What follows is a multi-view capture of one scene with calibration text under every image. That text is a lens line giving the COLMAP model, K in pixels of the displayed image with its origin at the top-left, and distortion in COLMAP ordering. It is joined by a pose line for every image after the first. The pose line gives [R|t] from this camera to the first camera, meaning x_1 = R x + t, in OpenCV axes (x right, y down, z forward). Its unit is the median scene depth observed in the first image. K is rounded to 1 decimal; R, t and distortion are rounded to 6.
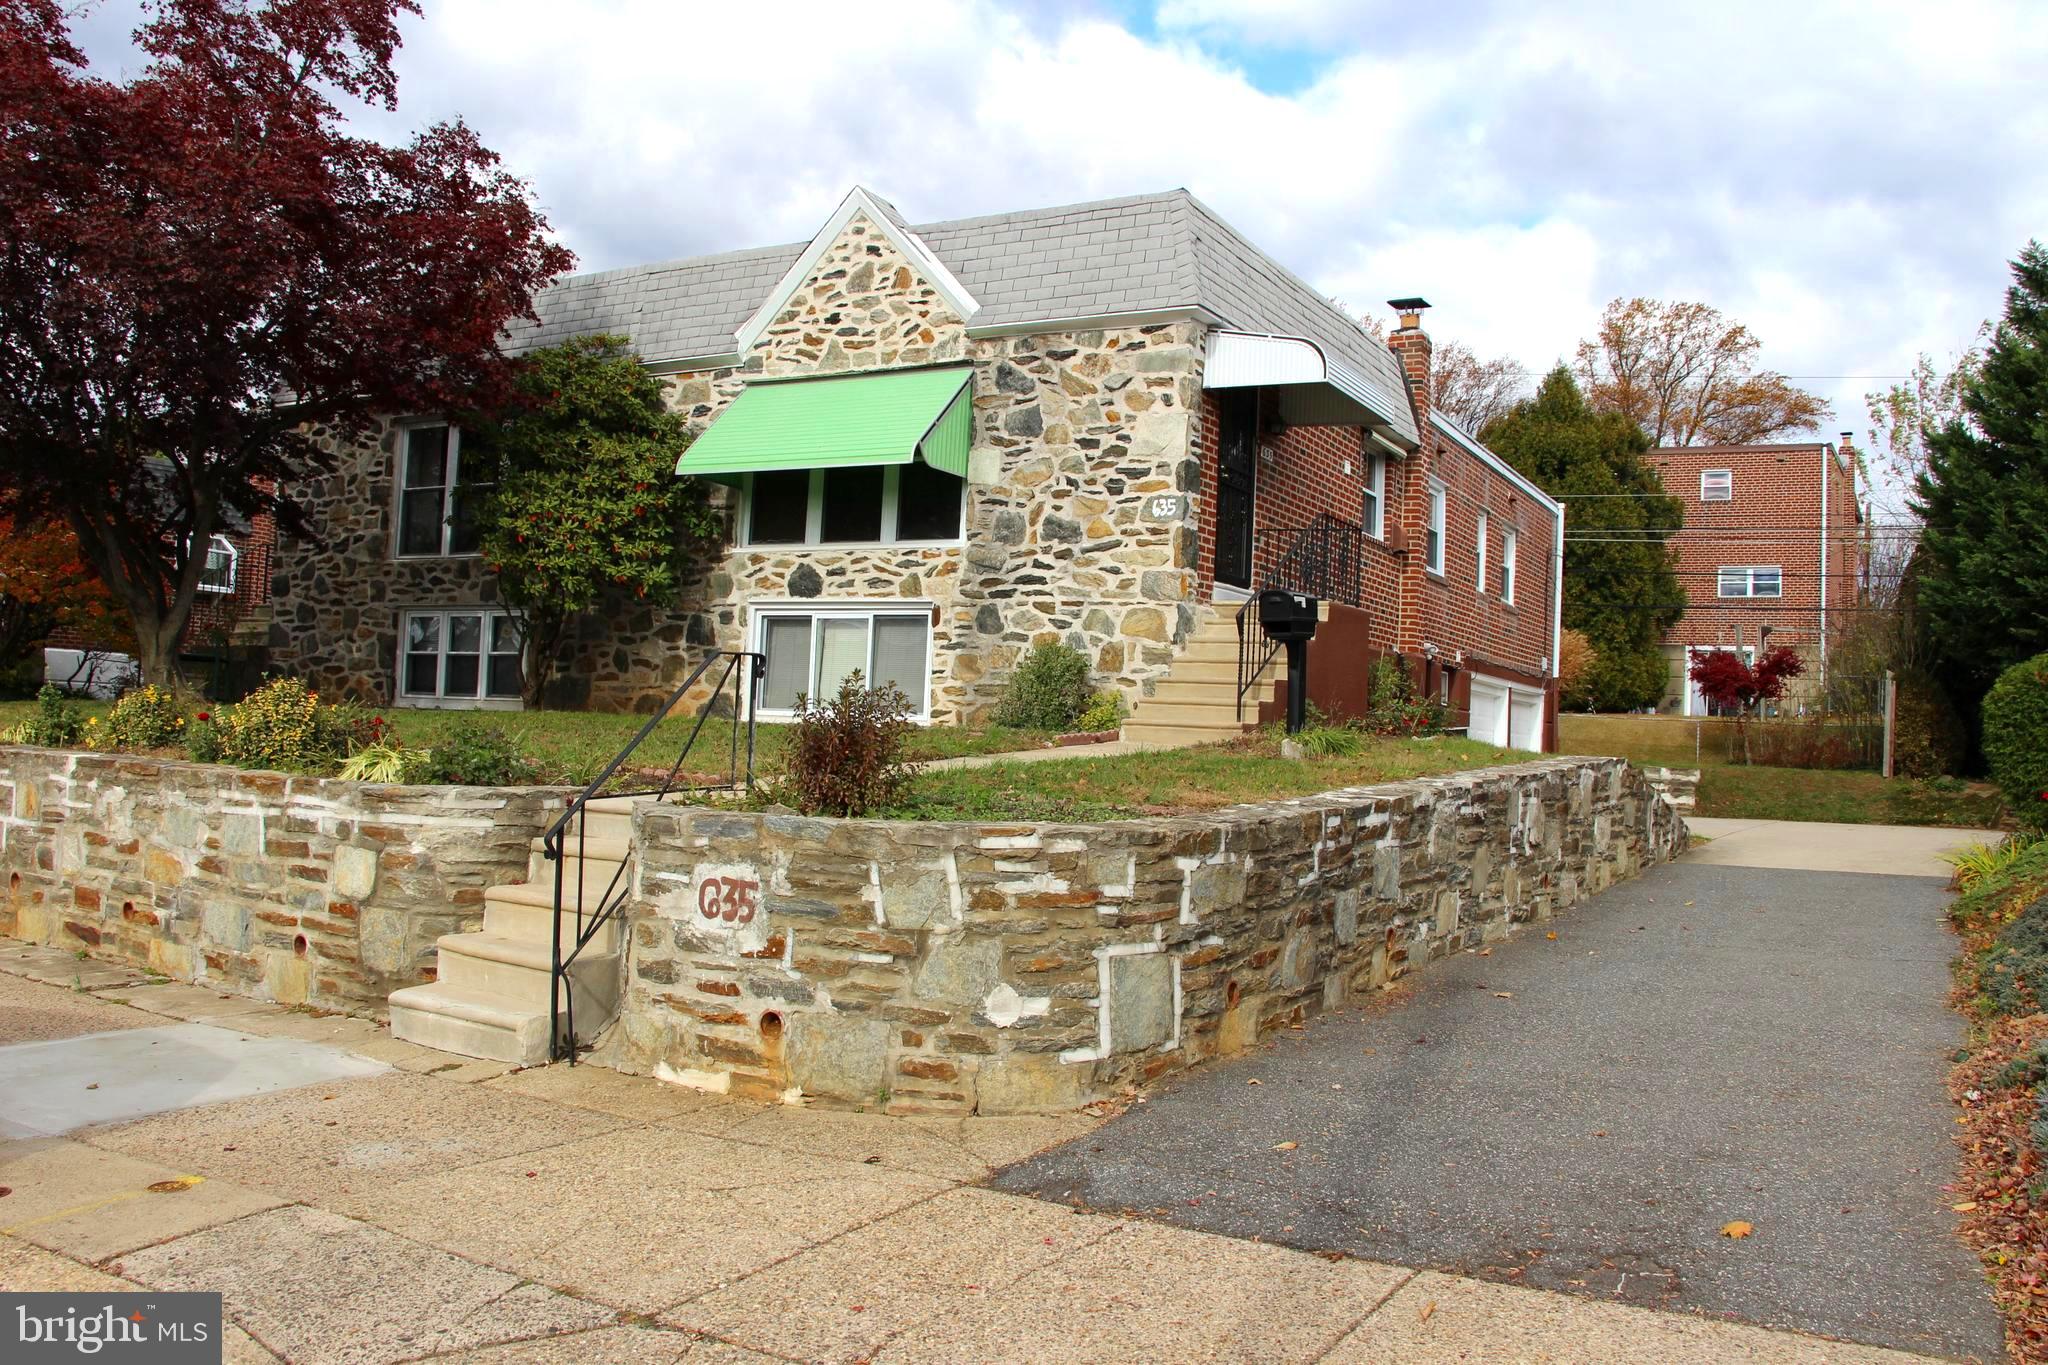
lens RADIAL K [[1707.2, 0, 1033.3], [0, 1707.2, 676.3], [0, 0, 1]] dist [-0.183700, 0.151645]
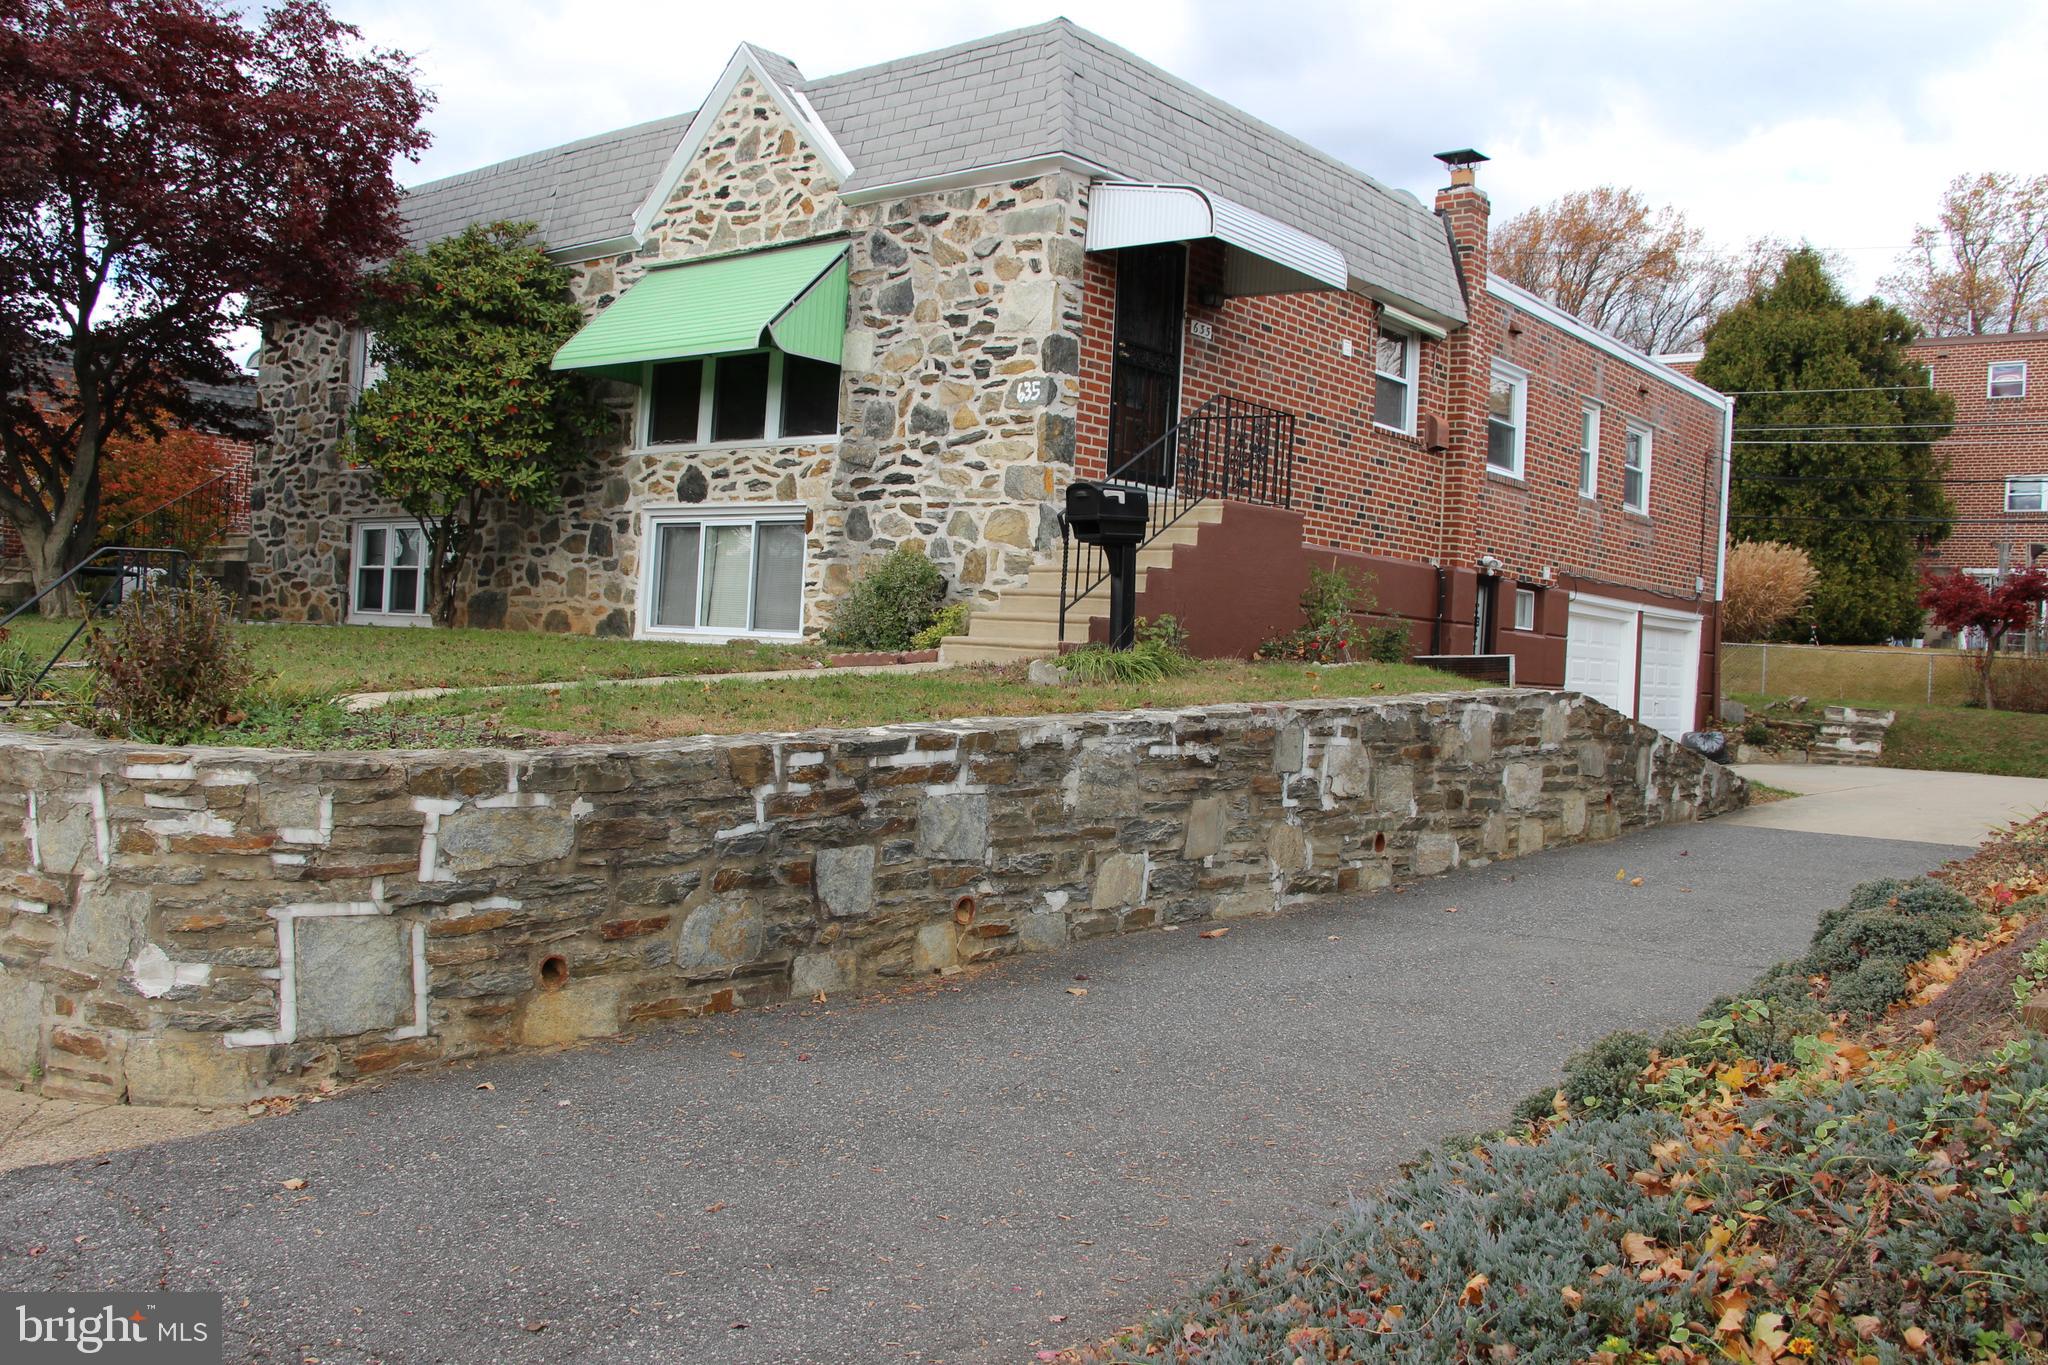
lens RADIAL K [[1774.5, 0, 1022.8], [0, 1774.5, 669.9], [0, 0, 1]] dist [-0.155071, 0.131851]
pose [[0.982563, 0.010660, -0.185626, 0.233068], [-0.003678, 0.999274, 0.037915, 0.006946], [0.185895, -0.036571, 0.981889, 0.116397]]
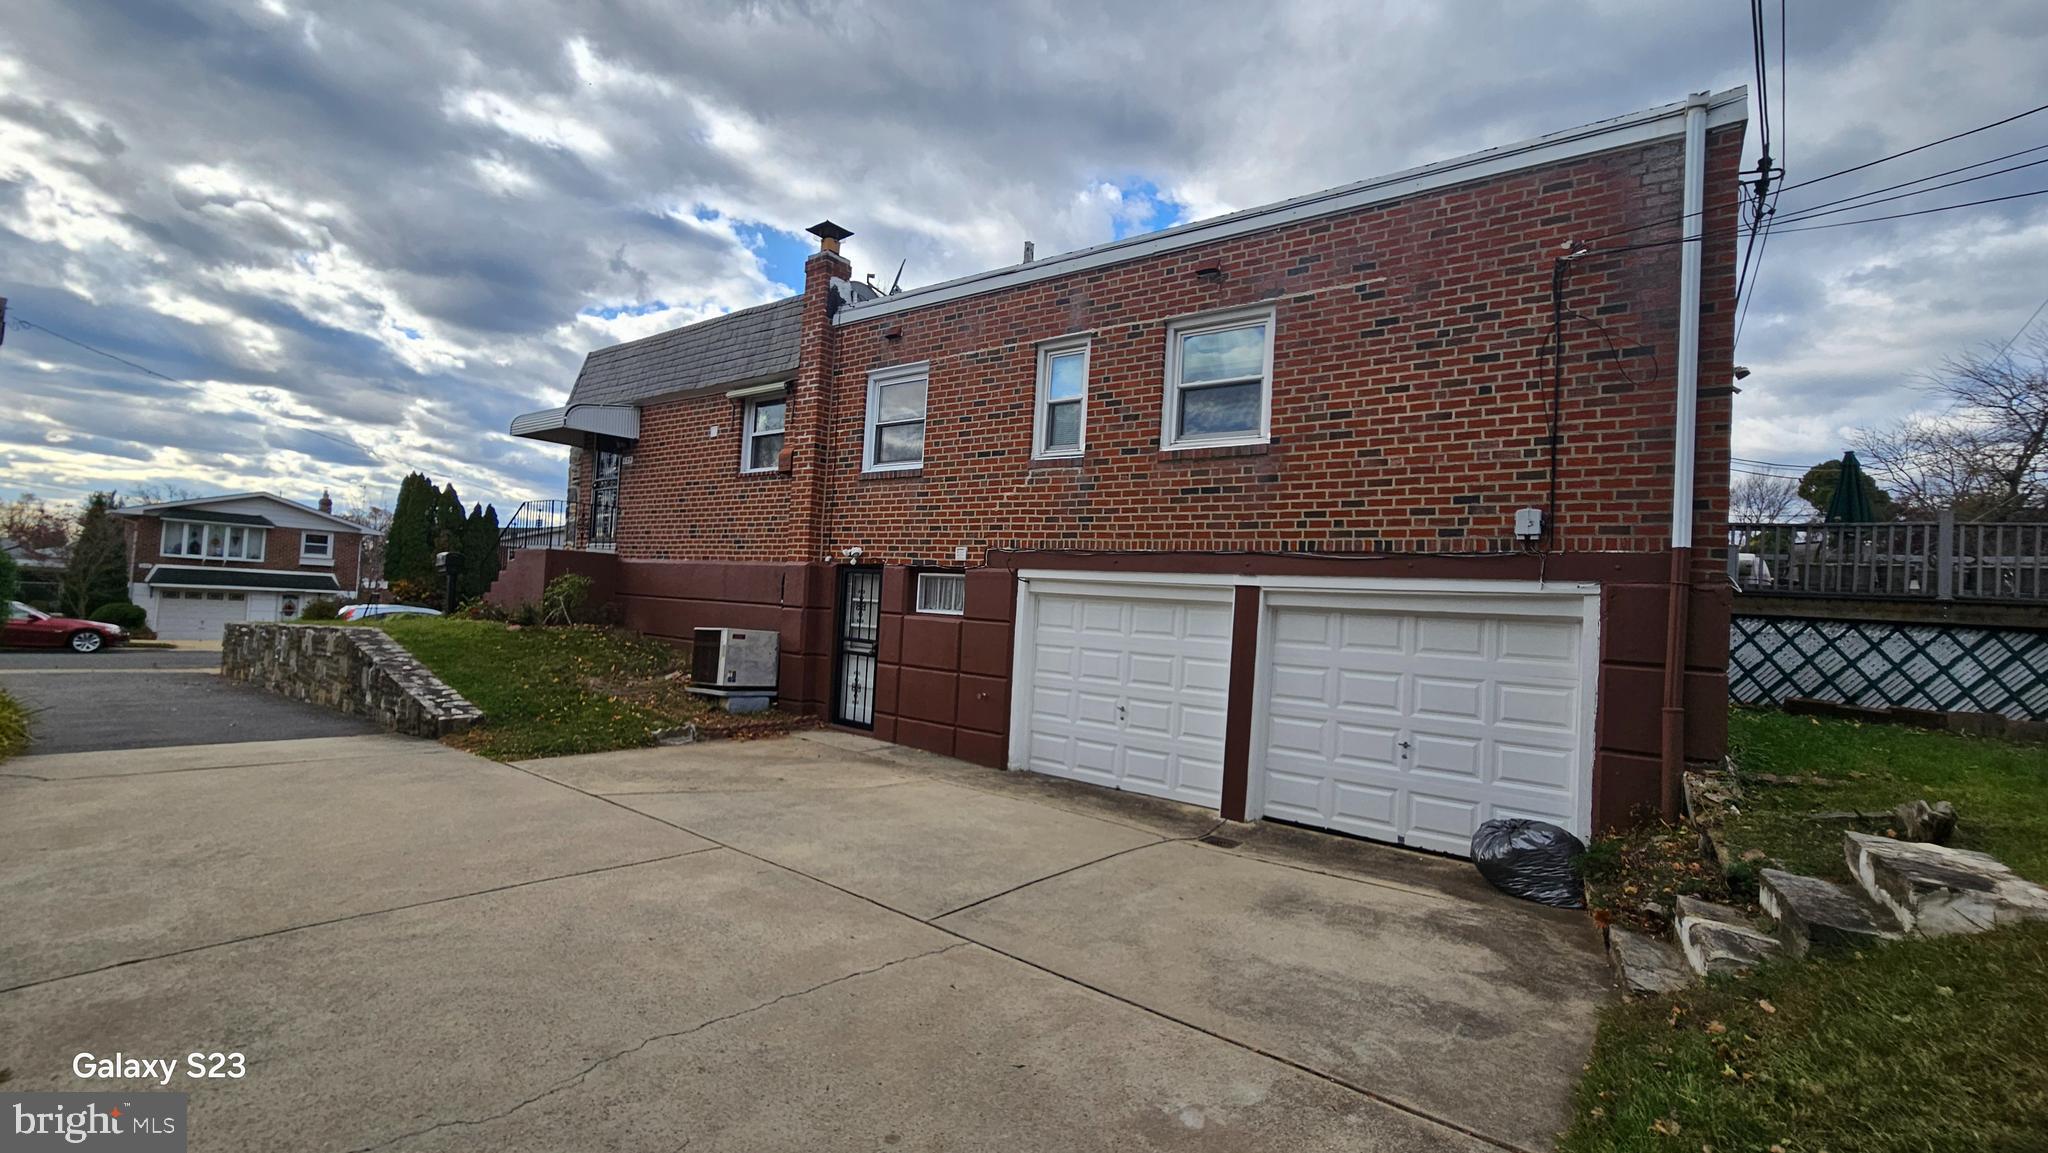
lens RADIAL K [[852.8, 0, 1032.2], [0, 852.8, 587.8], [0, 0, 1]] dist [0.004038, 0.000528]
pose [[-0.145824, -0.080951, -0.985993, 0.963588], [-0.026195, 0.996613, -0.077949, 0.052967], [0.988964, 0.014462, -0.147451, 1.624031]]
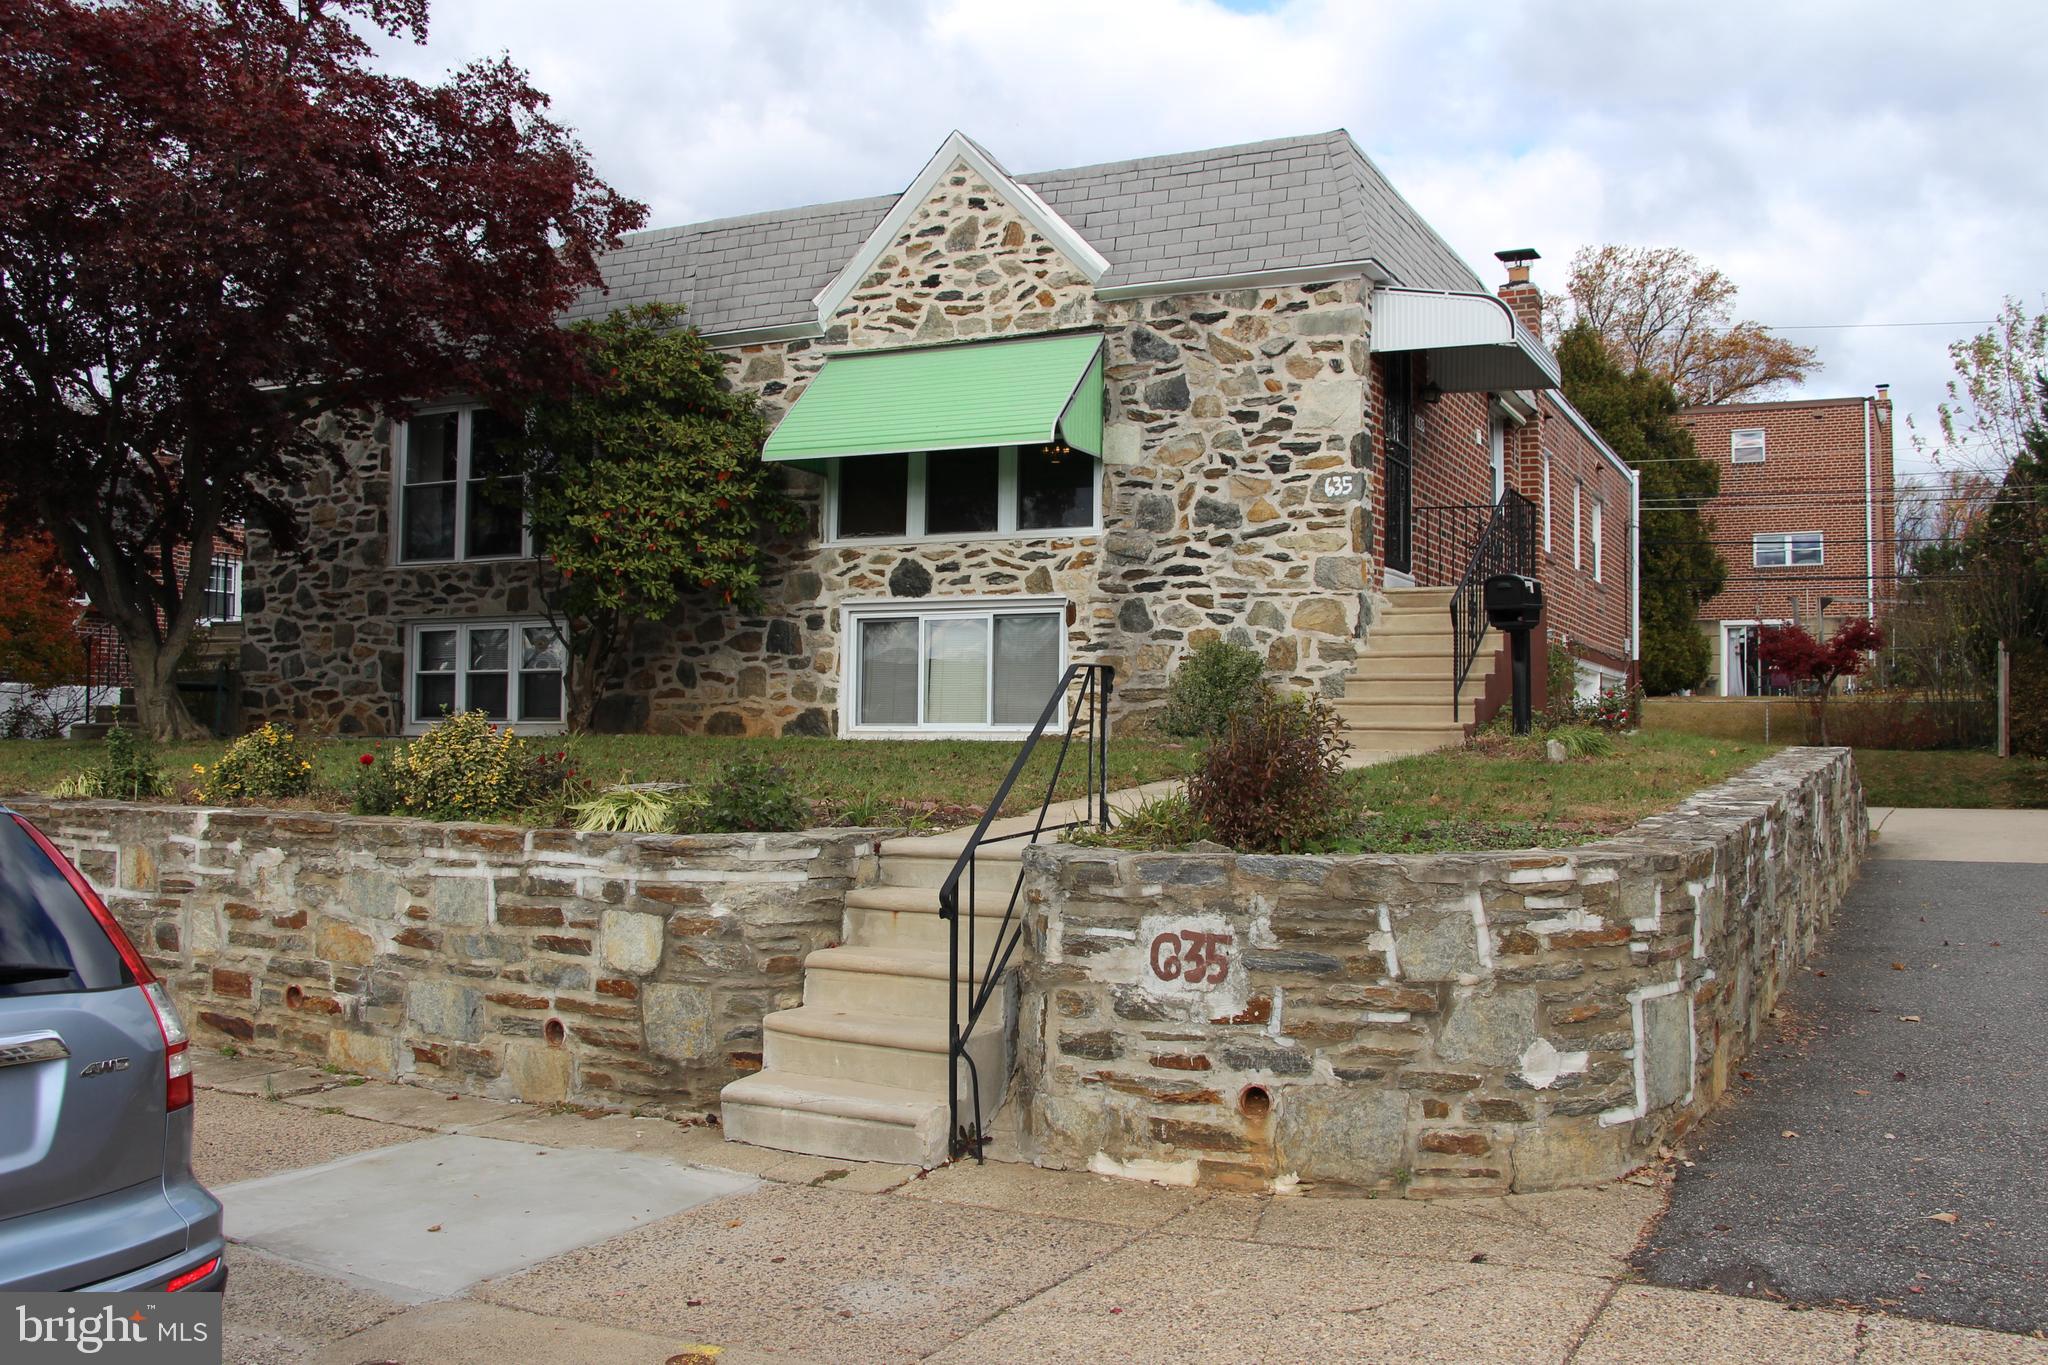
lens RADIAL K [[1854.5, 0, 1035.5], [0, 1854.5, 674.9], [0, 0, 1]] dist [-0.129112, 0.074590]
pose [[0.997818, -0.031272, 0.058155, -0.137920], [0.031219, 0.999511, 0.001824, -0.006054], [-0.058183, -0.000004, 0.998306, 0.035654]]
